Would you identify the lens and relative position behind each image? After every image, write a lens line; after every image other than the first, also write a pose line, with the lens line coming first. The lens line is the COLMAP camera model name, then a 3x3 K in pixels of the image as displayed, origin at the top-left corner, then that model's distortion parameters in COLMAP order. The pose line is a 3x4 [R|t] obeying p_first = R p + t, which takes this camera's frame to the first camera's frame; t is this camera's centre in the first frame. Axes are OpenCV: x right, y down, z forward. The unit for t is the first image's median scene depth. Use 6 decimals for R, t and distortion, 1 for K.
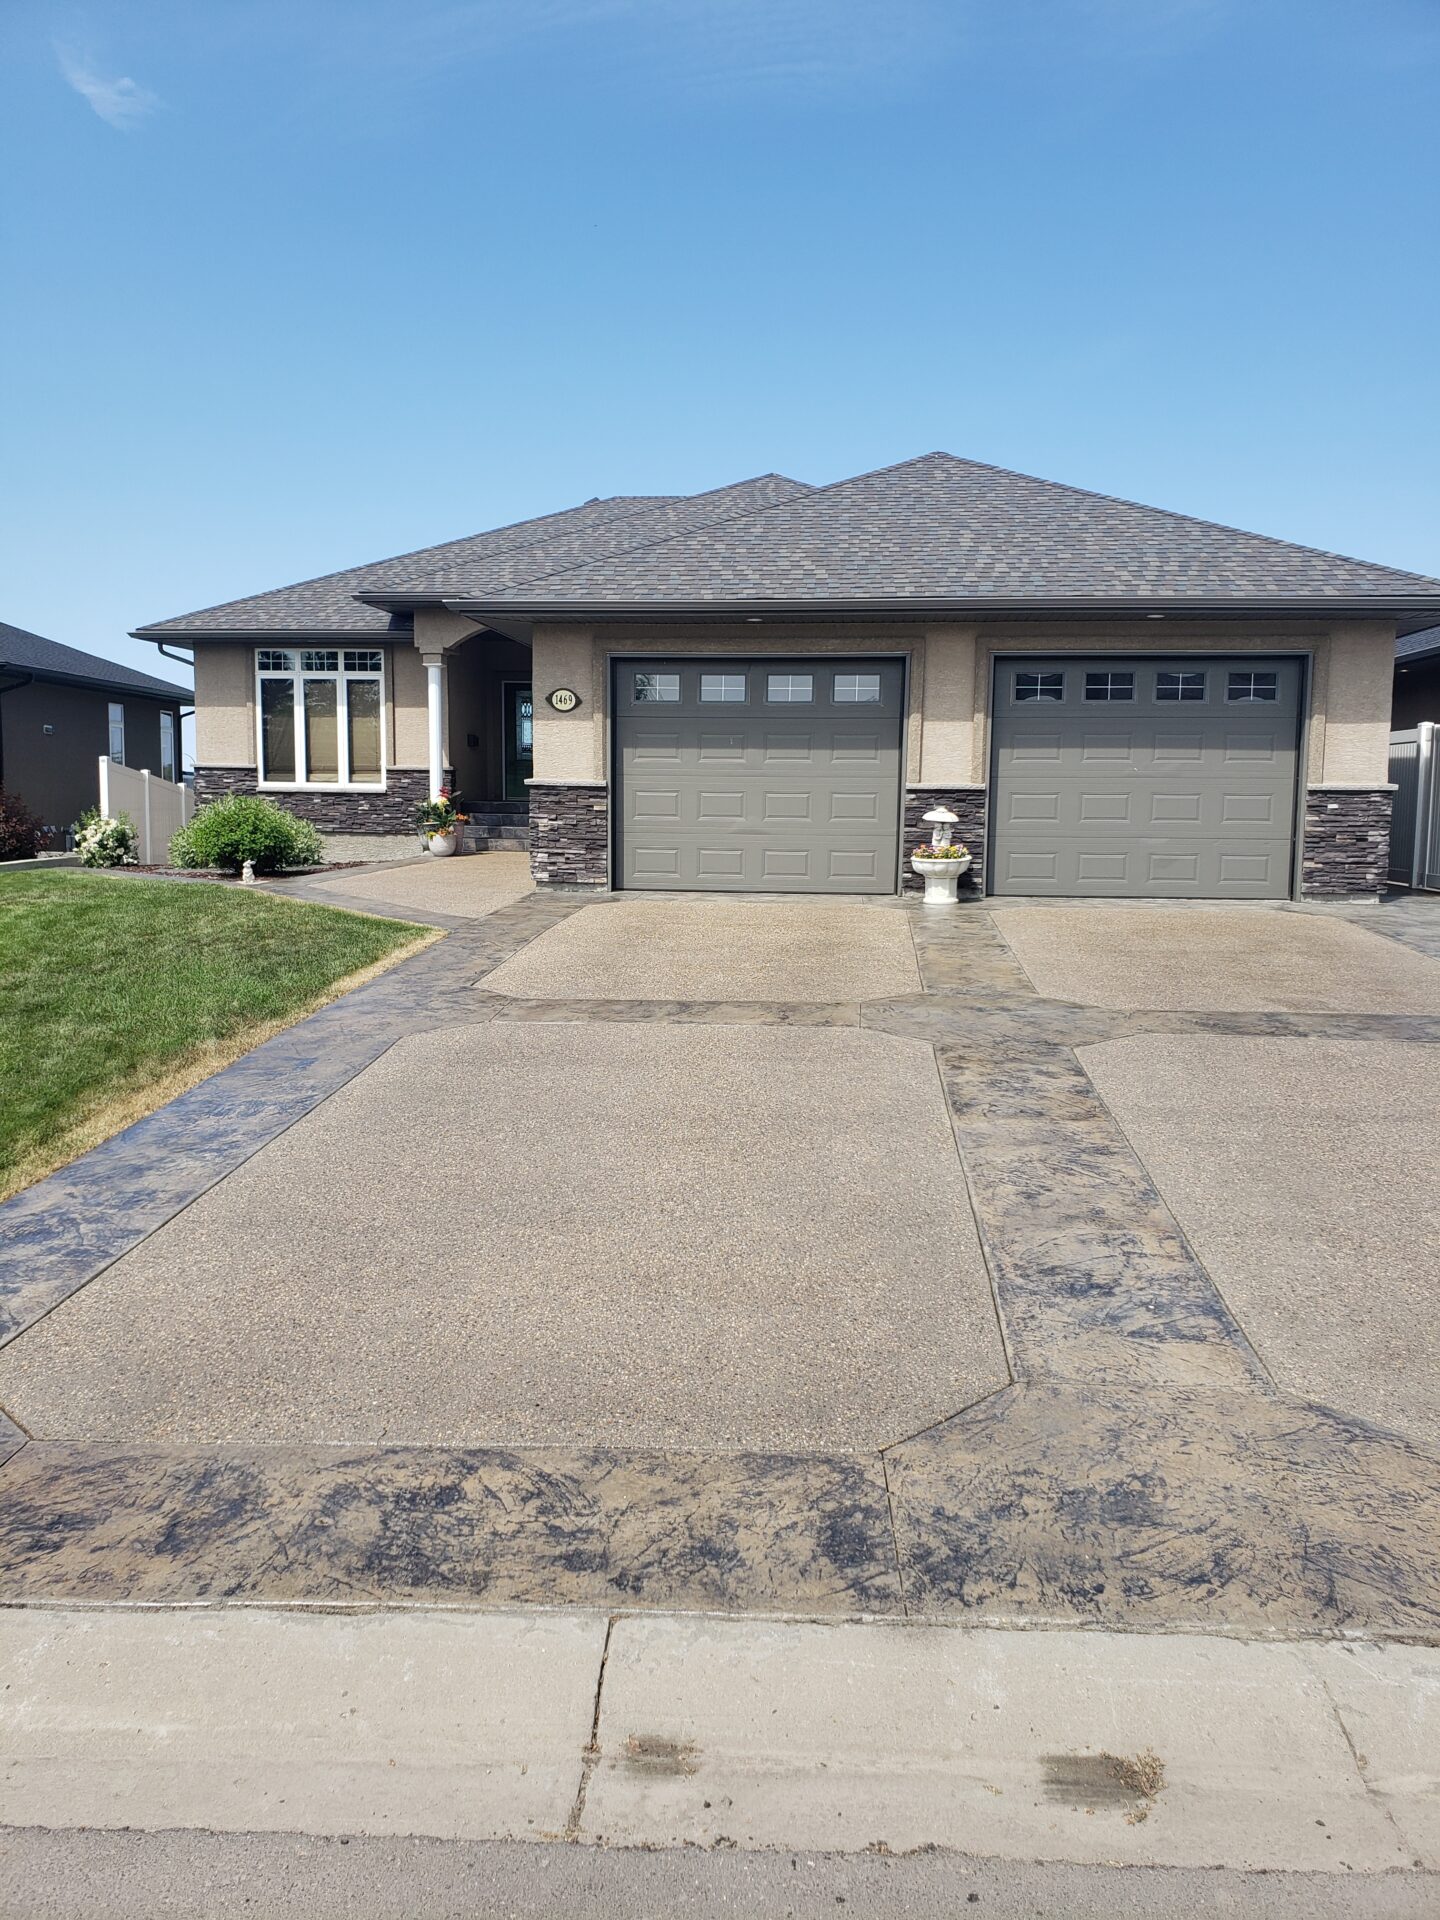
lens RADIAL K [[1525.7, 0, 720.7], [0, 1525.7, 967.5], [0, 0, 1]] dist [0.020122, 0.018326]
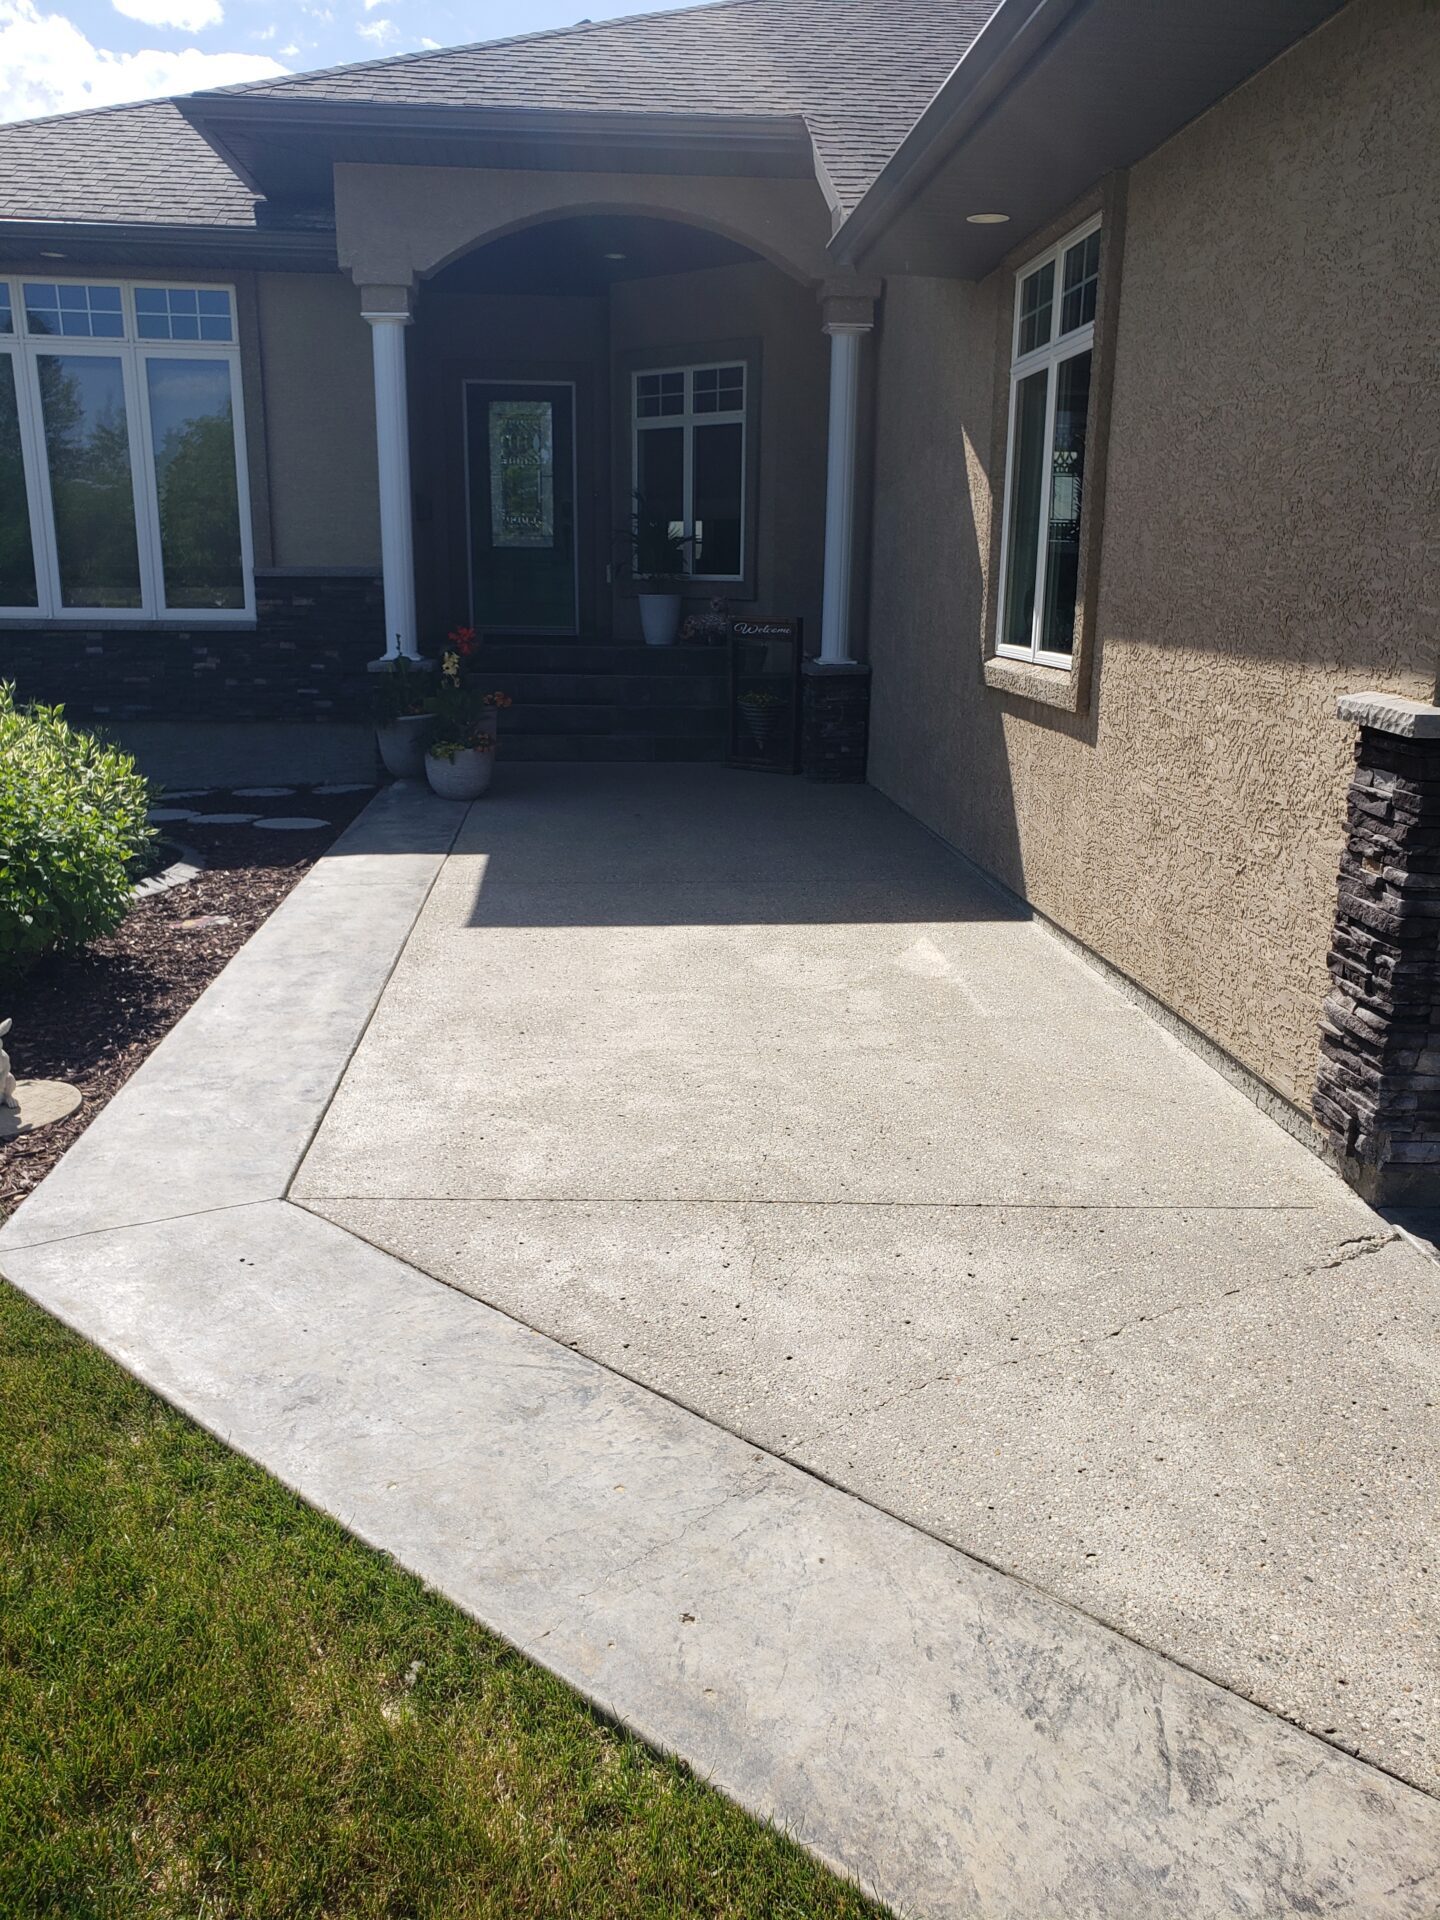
lens RADIAL K [[1525.7, 0, 717.7], [0, 1525.7, 945.3], [0, 0, 1]] dist [0.020122, 0.018326]
pose [[0.983835, -0.044429, 0.173481, -0.276501], [0.021585, 0.991093, 0.131410, -0.129834], [-0.177774, -0.125541, 0.976031, 0.871875]]
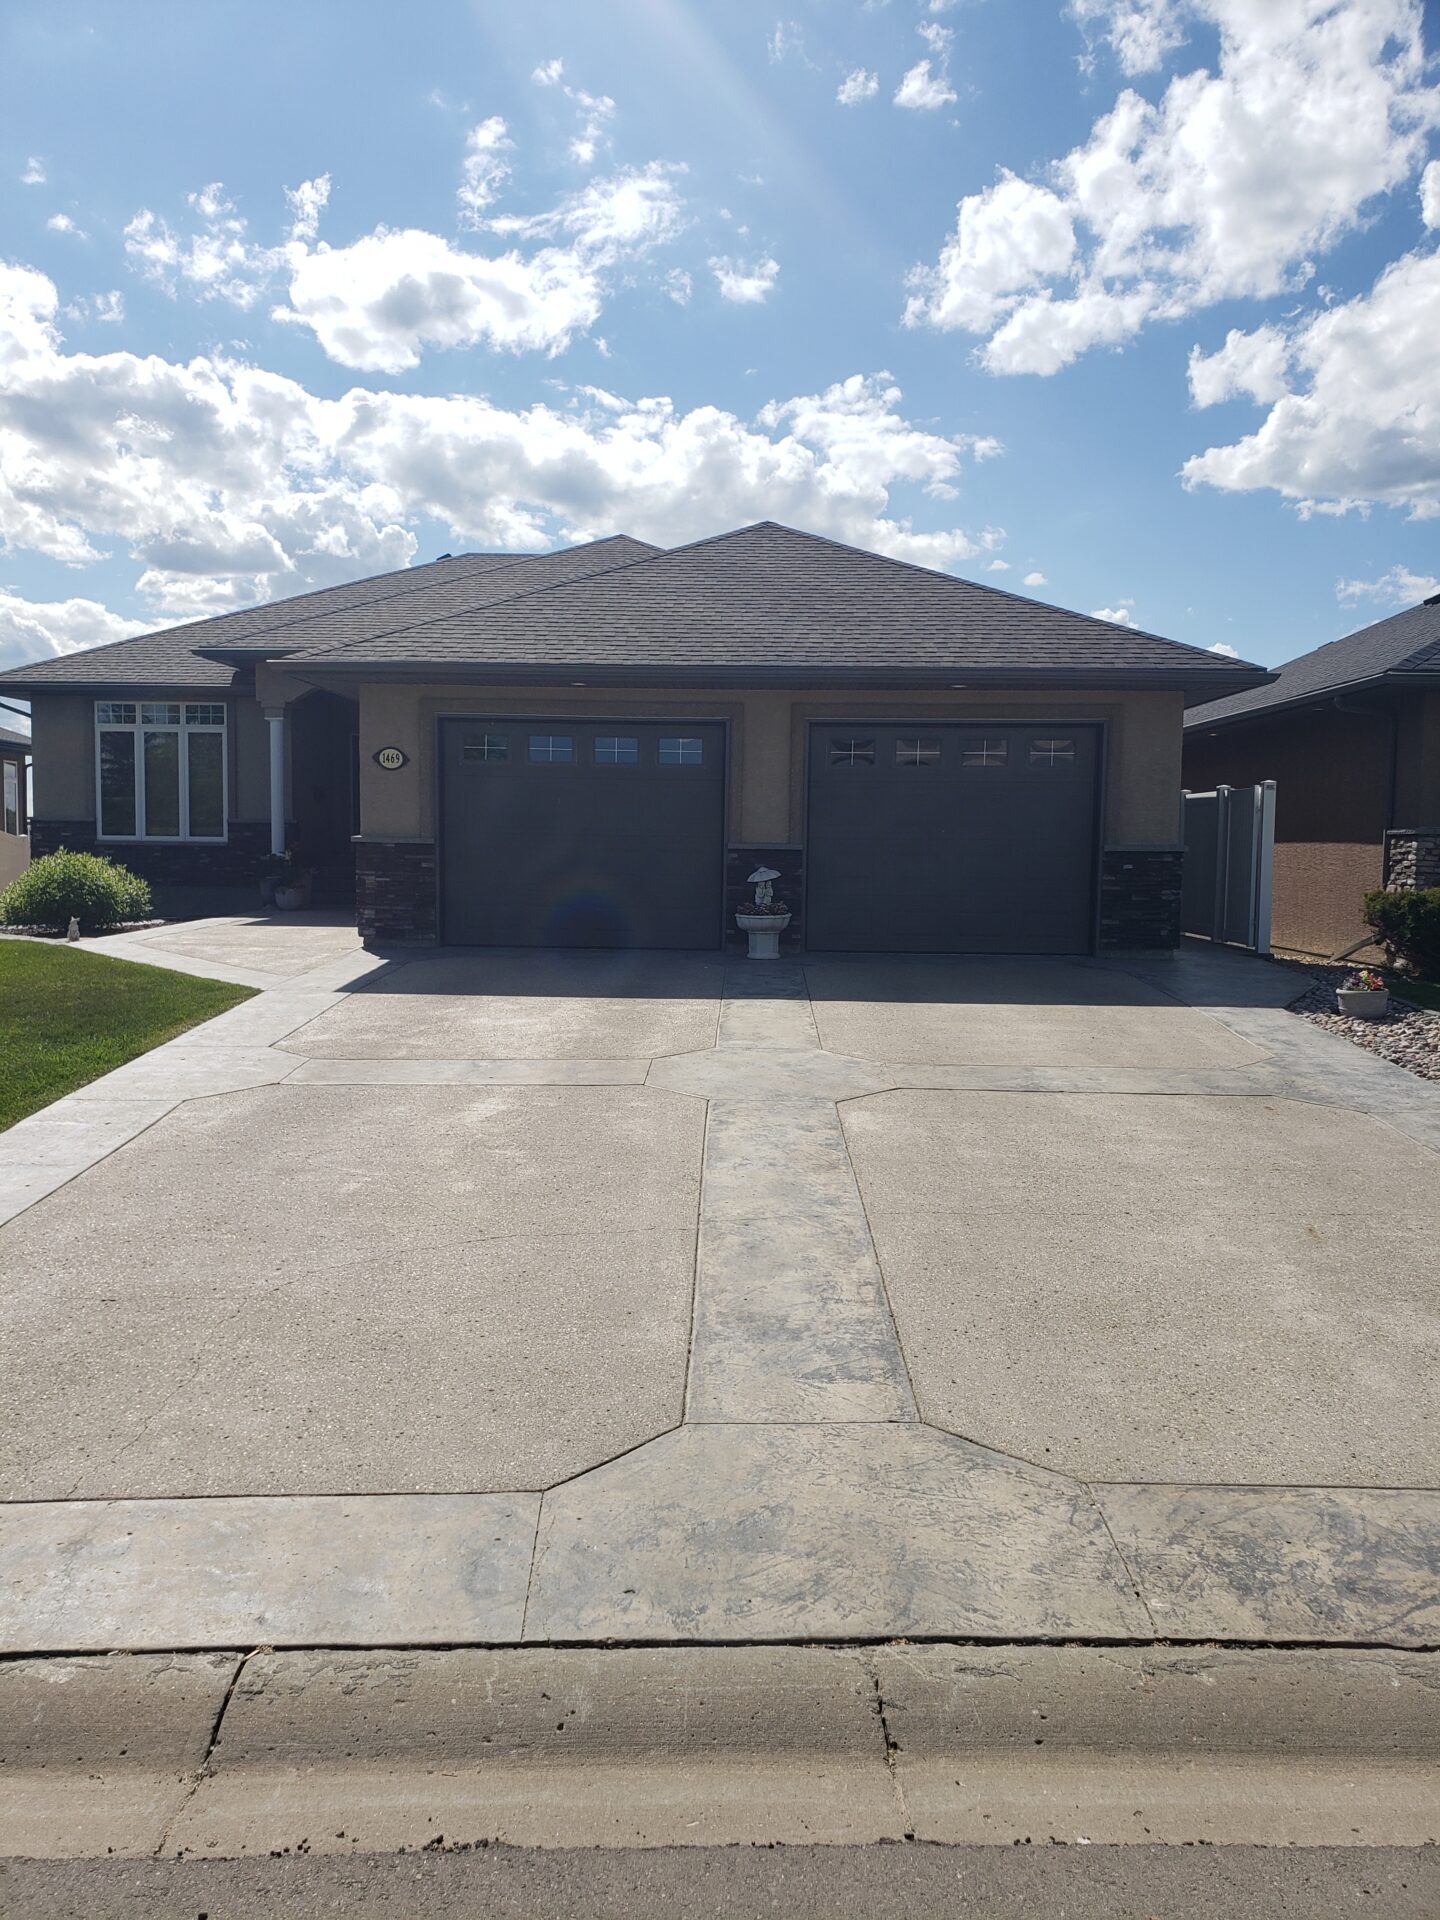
lens RADIAL K [[1525.7, 0, 714.4], [0, 1525.7, 967.0], [0, 0, 1]] dist [0.020122, 0.018326]
pose [[0.997319, -0.002690, 0.073133, 0.038928], [0.005001, 0.999493, -0.031430, -0.004528], [-0.073011, 0.031711, 0.996827, -0.024083]]
